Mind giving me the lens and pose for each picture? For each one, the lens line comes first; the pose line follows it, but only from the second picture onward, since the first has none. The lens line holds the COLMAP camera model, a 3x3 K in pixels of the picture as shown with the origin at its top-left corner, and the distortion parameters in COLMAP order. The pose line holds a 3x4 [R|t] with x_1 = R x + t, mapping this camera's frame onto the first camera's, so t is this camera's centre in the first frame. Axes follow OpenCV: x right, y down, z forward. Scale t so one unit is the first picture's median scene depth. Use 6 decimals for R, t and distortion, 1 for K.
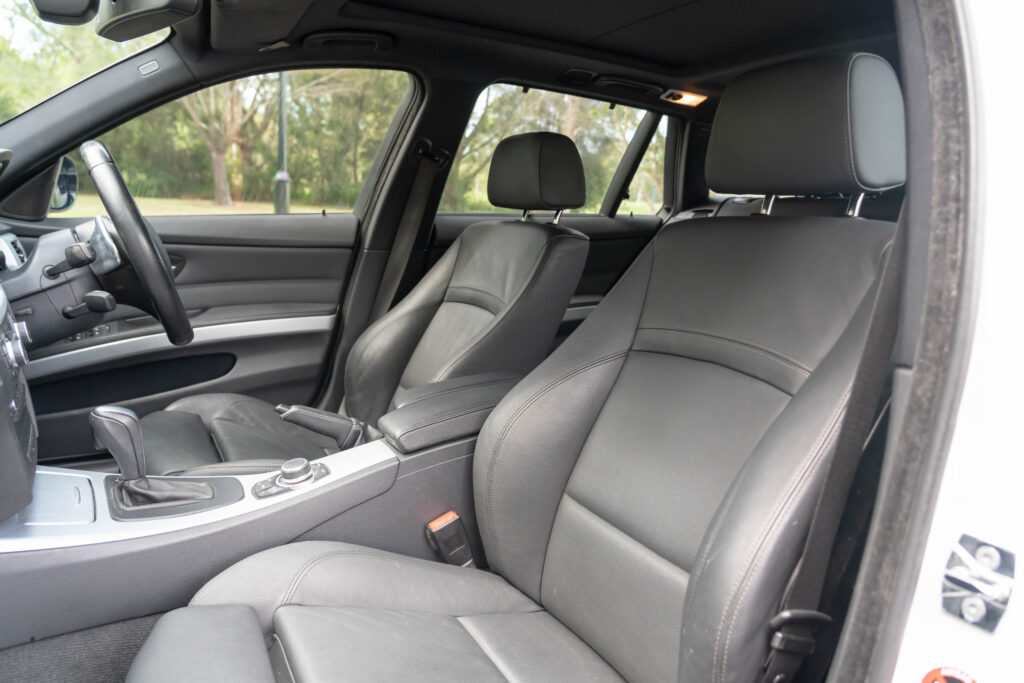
lens RADIAL K [[695.9, 0, 512.0], [0, 695.9, 341.5], [0, 0, 1]] dist [-0.025847, 0.001219]
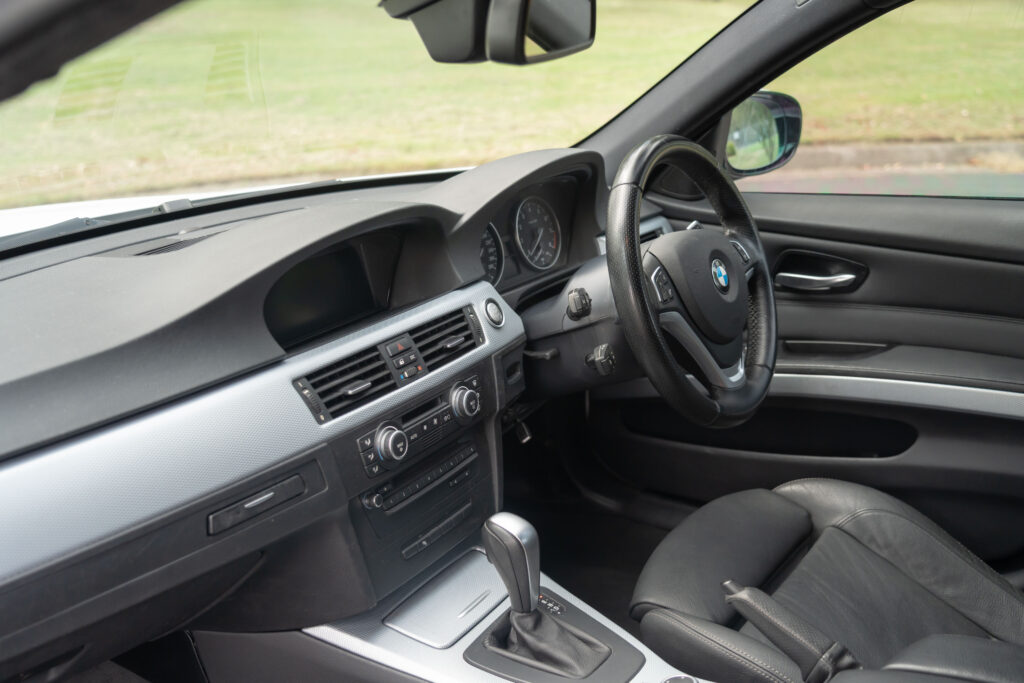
lens RADIAL K [[1132.2, 0, 525.8], [0, 1132.2, 339.5], [0, 0, 1]] dist [0.040258, -0.027341]
pose [[0.443140, 0.215379, -0.870195, 0.360675], [-0.117779, 0.976283, 0.181658, -0.236233], [0.888682, 0.021990, 0.457997, 0.269539]]
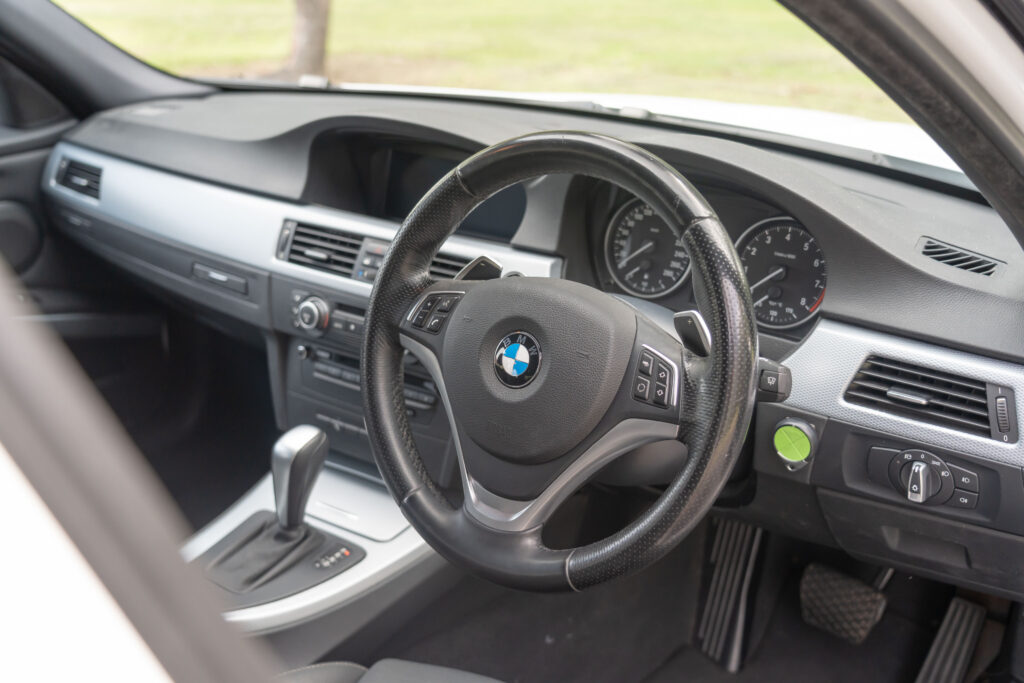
lens RADIAL K [[1190.8, 0, 512.0], [0, 1190.8, 341.5], [0, 0, 1]] dist [0.066261, 0.012176]
pose [[-0.934011, 0.082271, -0.347642, -0.220313], [-0.103871, 0.868539, 0.484614, -0.474218], [0.341811, 0.488744, -0.802679, 1.448115]]
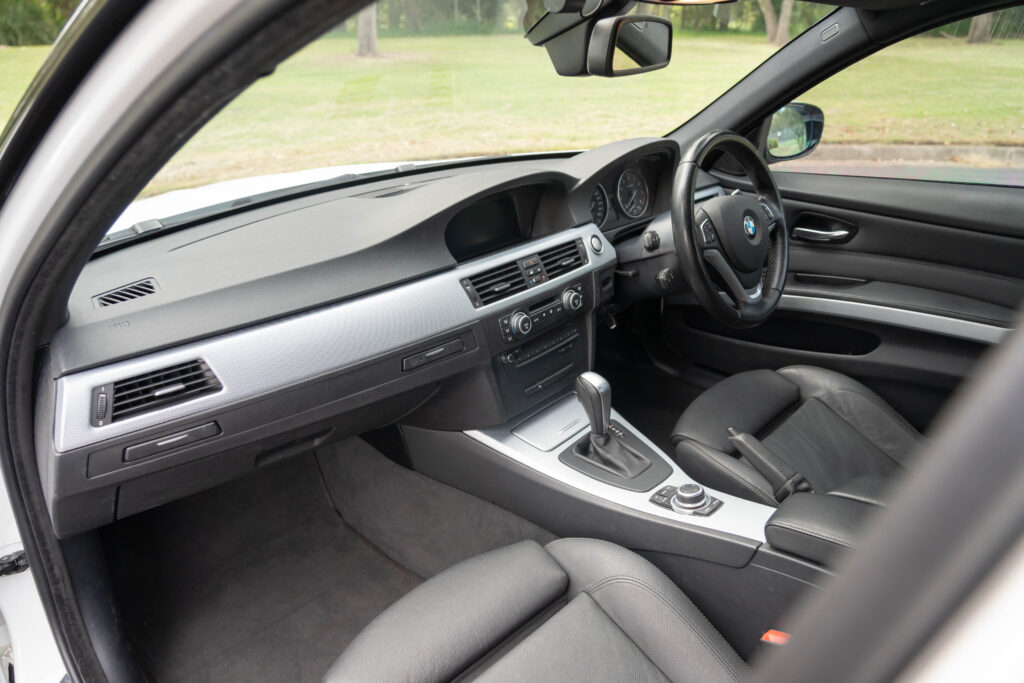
lens RADIAL K [[695.9, 0, 512.0], [0, 695.9, 341.5], [0, 0, 1]] dist [-0.025847, 0.001219]
pose [[0.263879, 0.342327, -0.901765, 0.346561], [-0.135242, 0.938797, 0.316810, -0.235092], [0.955027, 0.038357, 0.294026, 0.317702]]
